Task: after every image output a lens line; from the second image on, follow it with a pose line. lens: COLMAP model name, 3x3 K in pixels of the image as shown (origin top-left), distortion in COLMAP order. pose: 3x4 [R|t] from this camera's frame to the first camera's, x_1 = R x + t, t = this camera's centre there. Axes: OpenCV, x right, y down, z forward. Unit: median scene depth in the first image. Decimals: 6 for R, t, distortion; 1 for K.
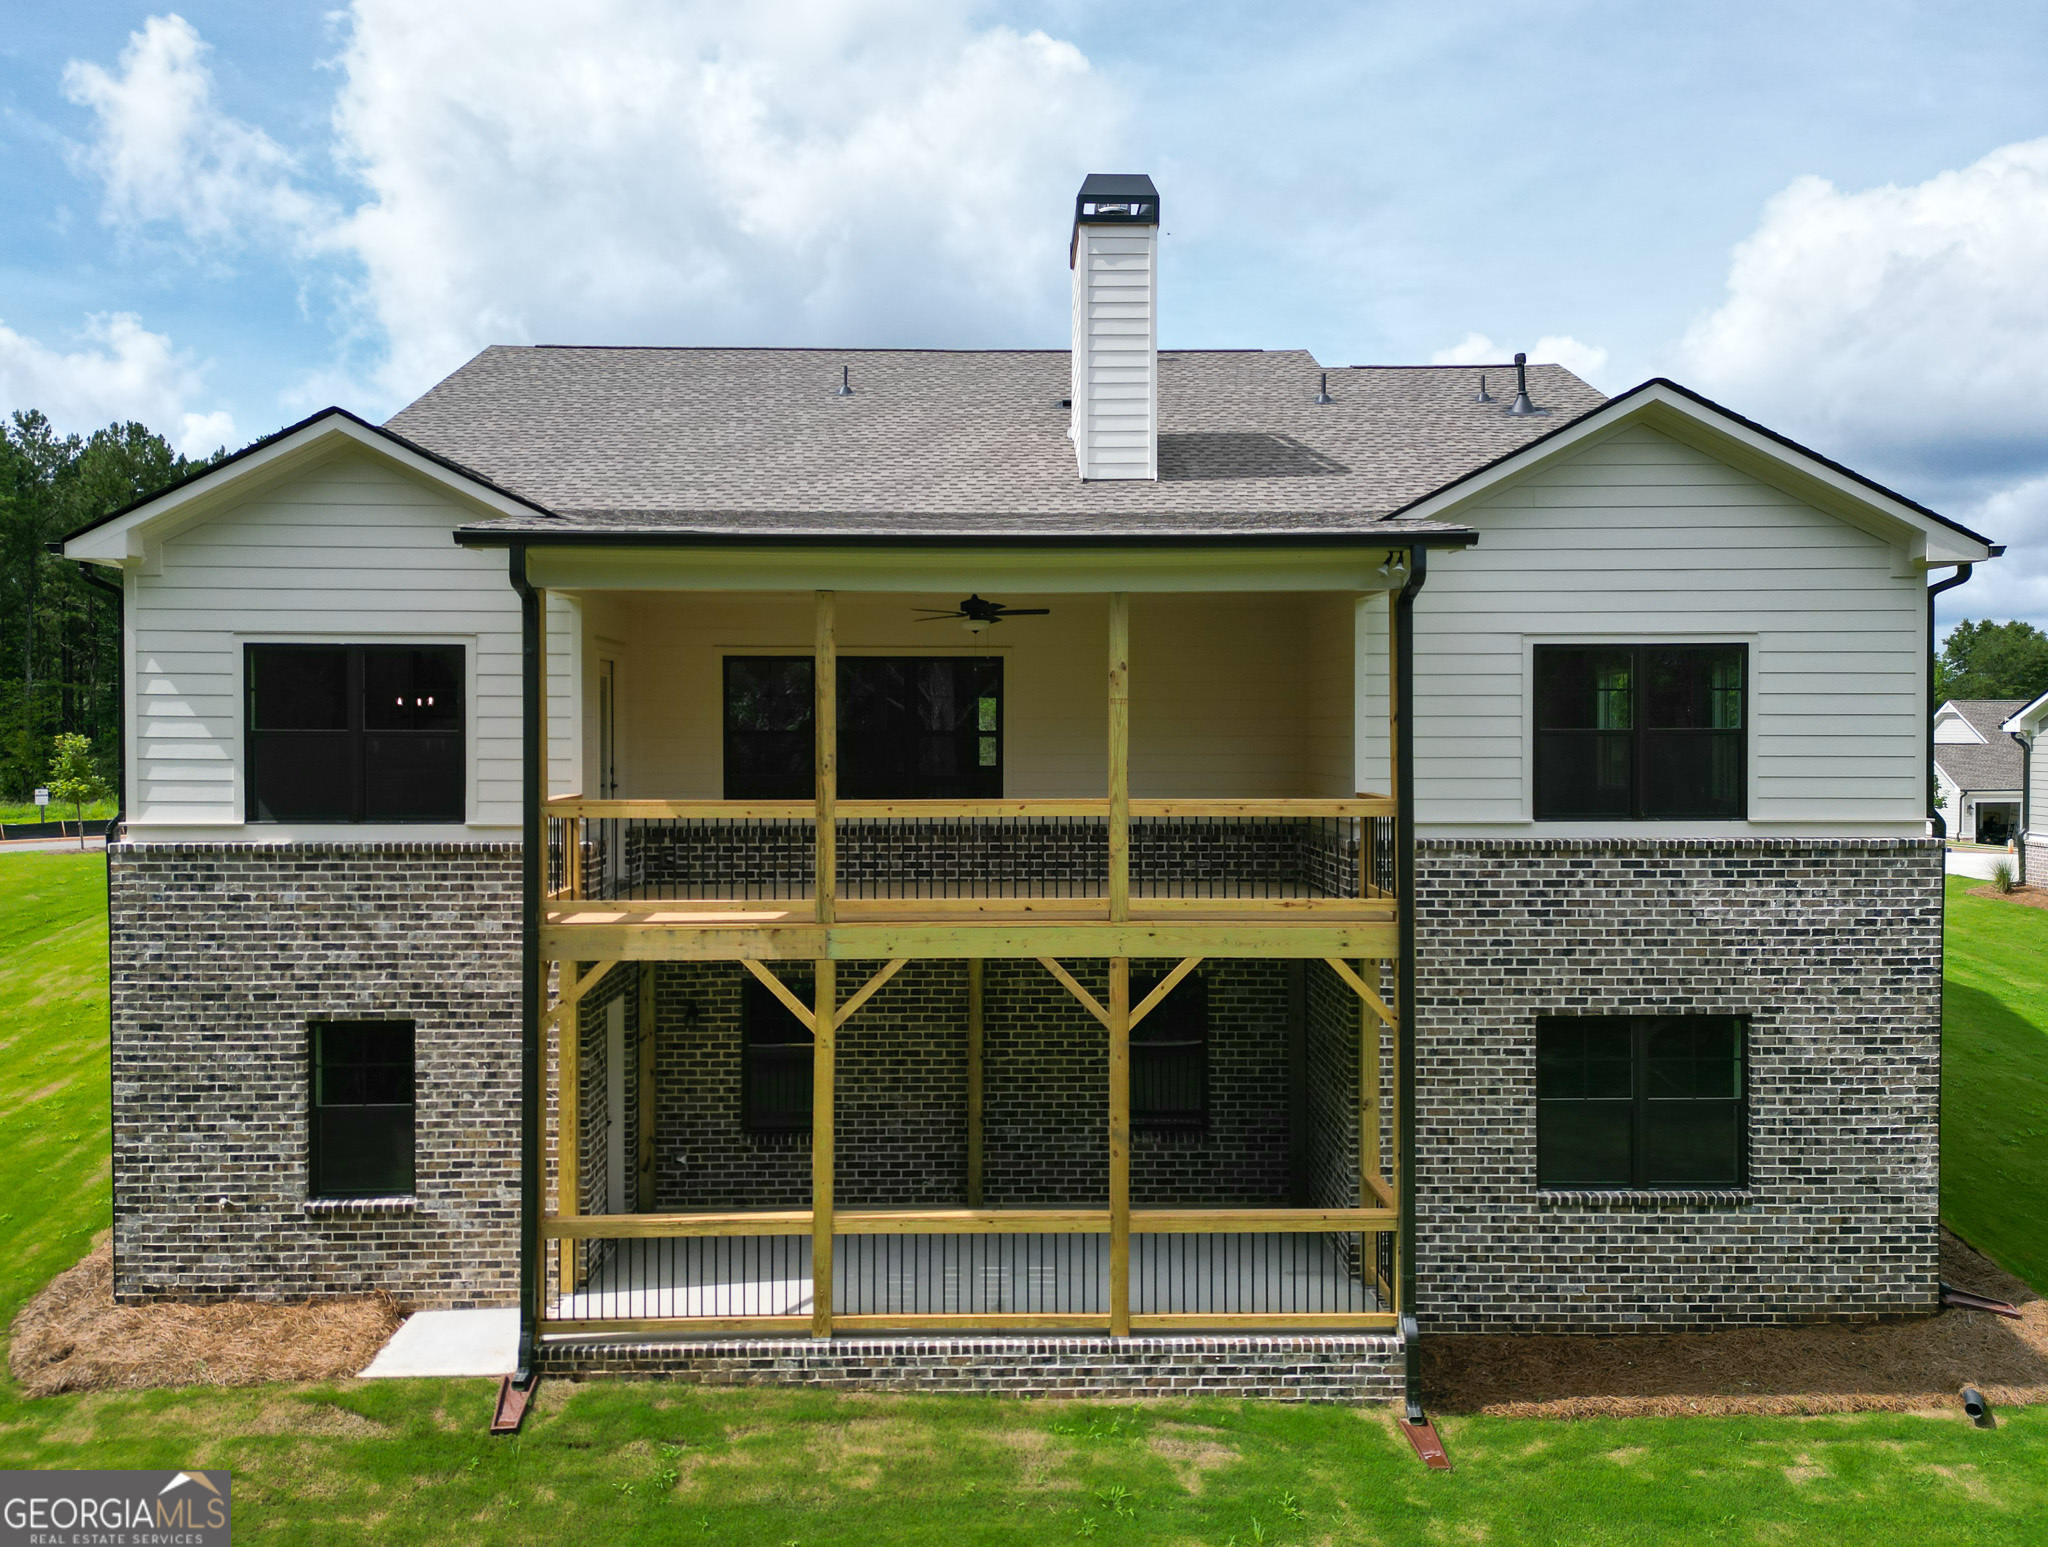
lens RADIAL K [[1422.3, 0, 1024.0], [0, 1422.3, 773.5], [0, 0, 1]] dist [0.040107, -0.023432]
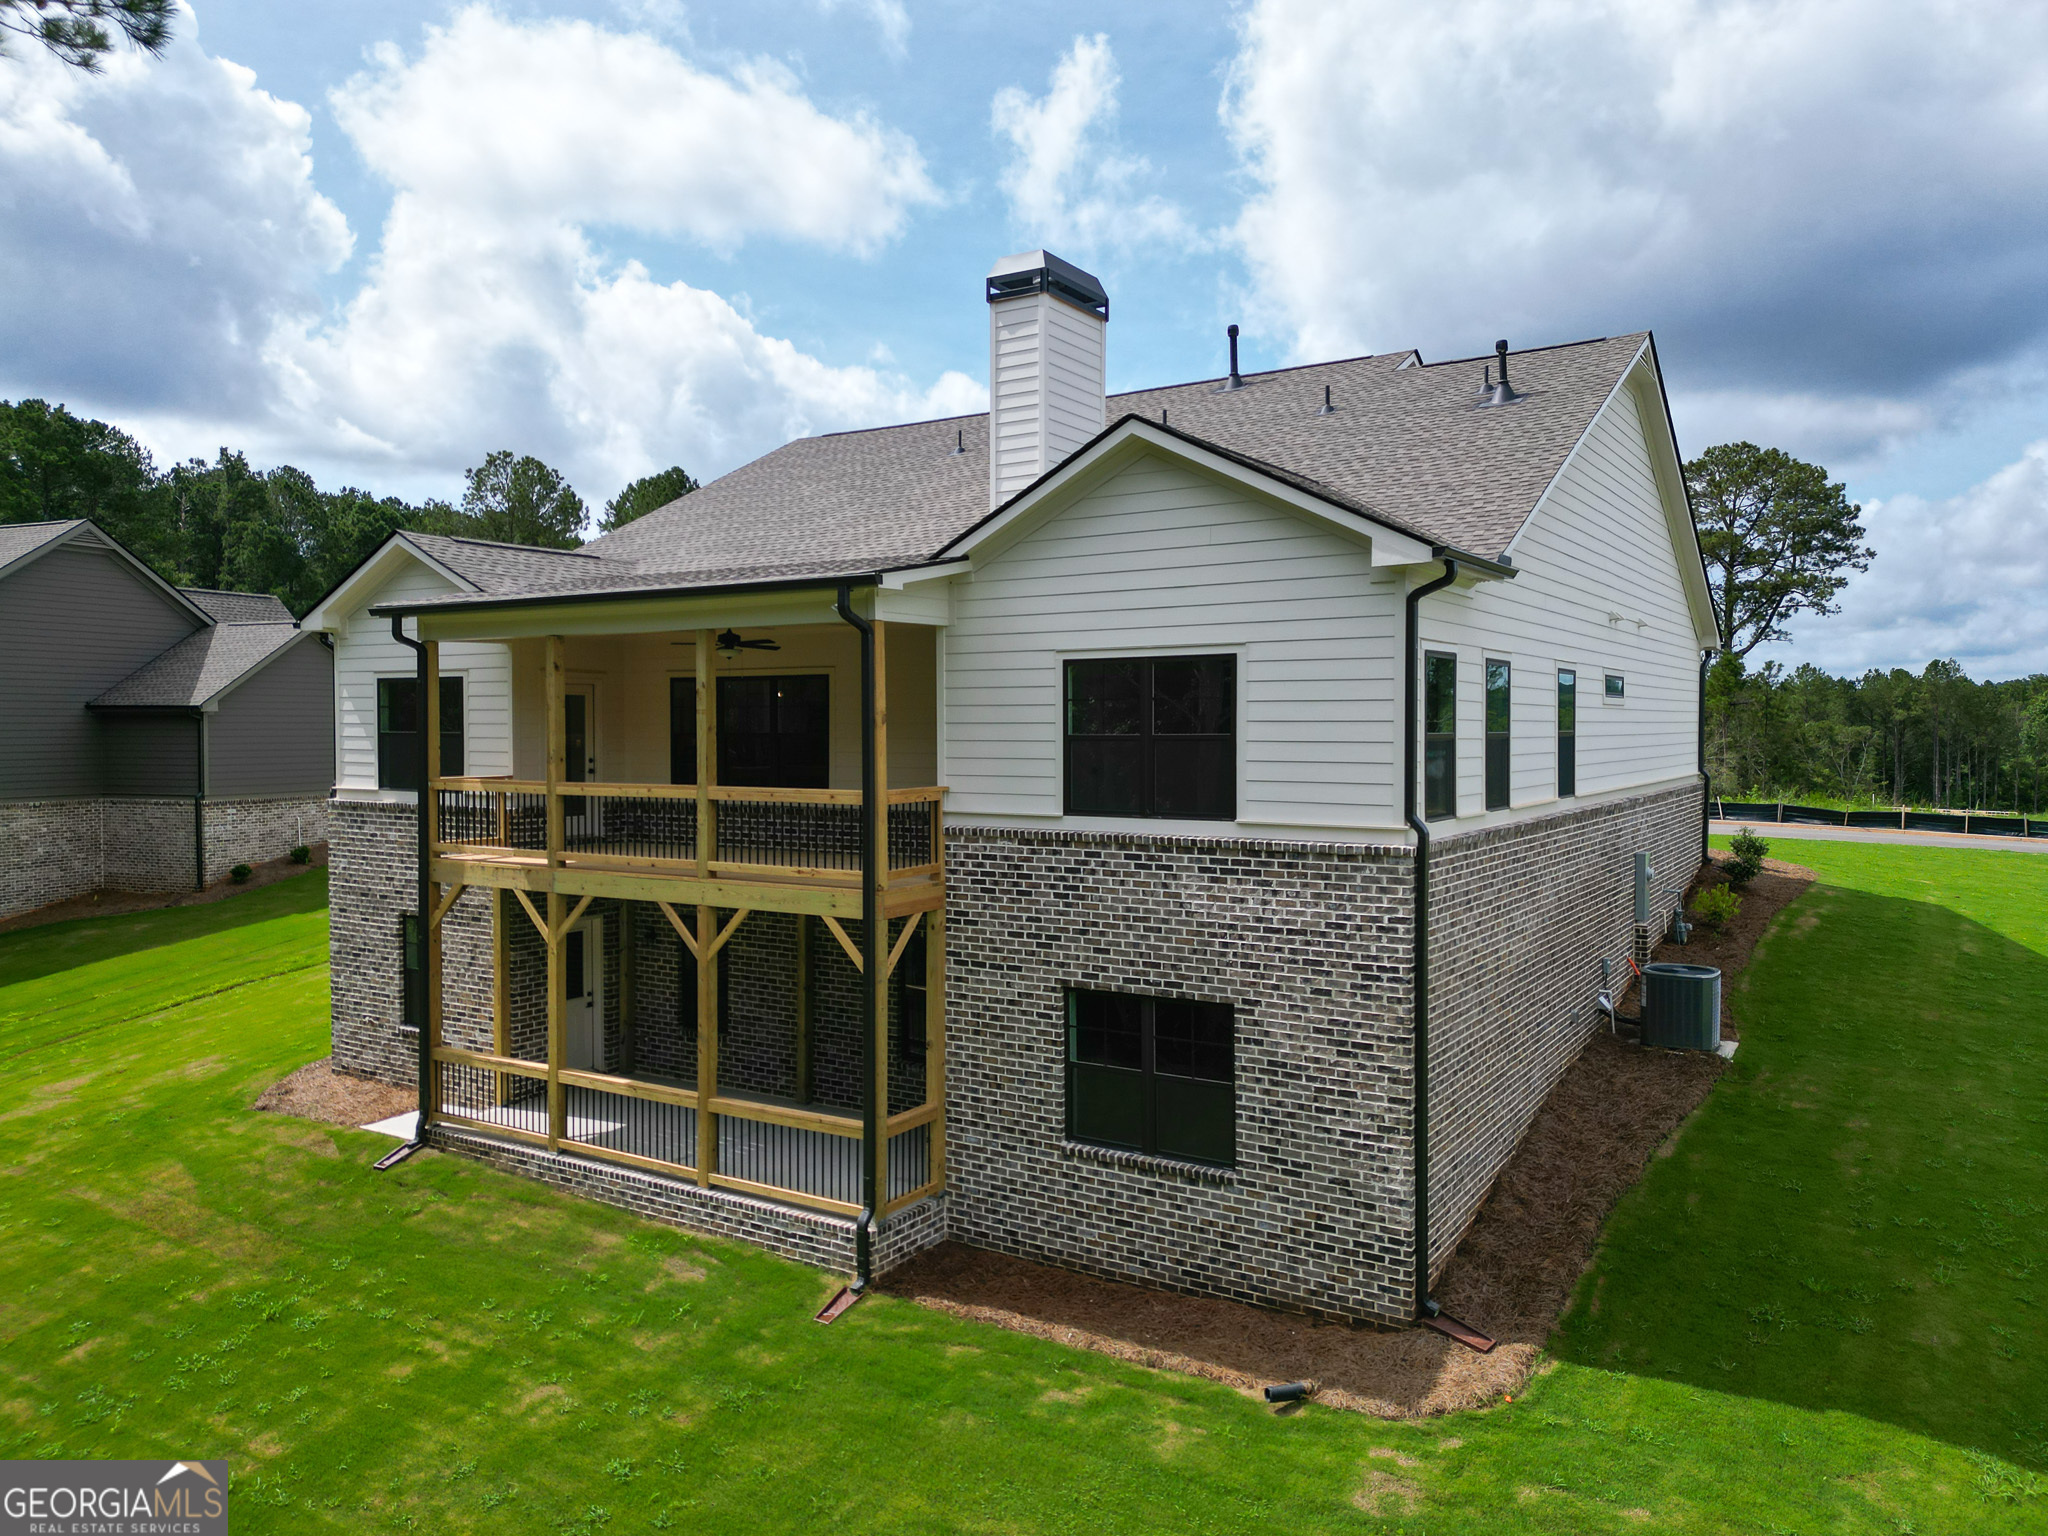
lens RADIAL K [[1474.2, 0, 1039.5], [0, 1474.2, 743.4], [0, 0, 1]] dist [0.077245, -0.075205]
pose [[0.828799, 0.008153, -0.559487, 0.997228], [-0.006141, 0.999966, 0.005476, -0.029872], [0.559512, -0.001102, 0.828821, 0.016525]]
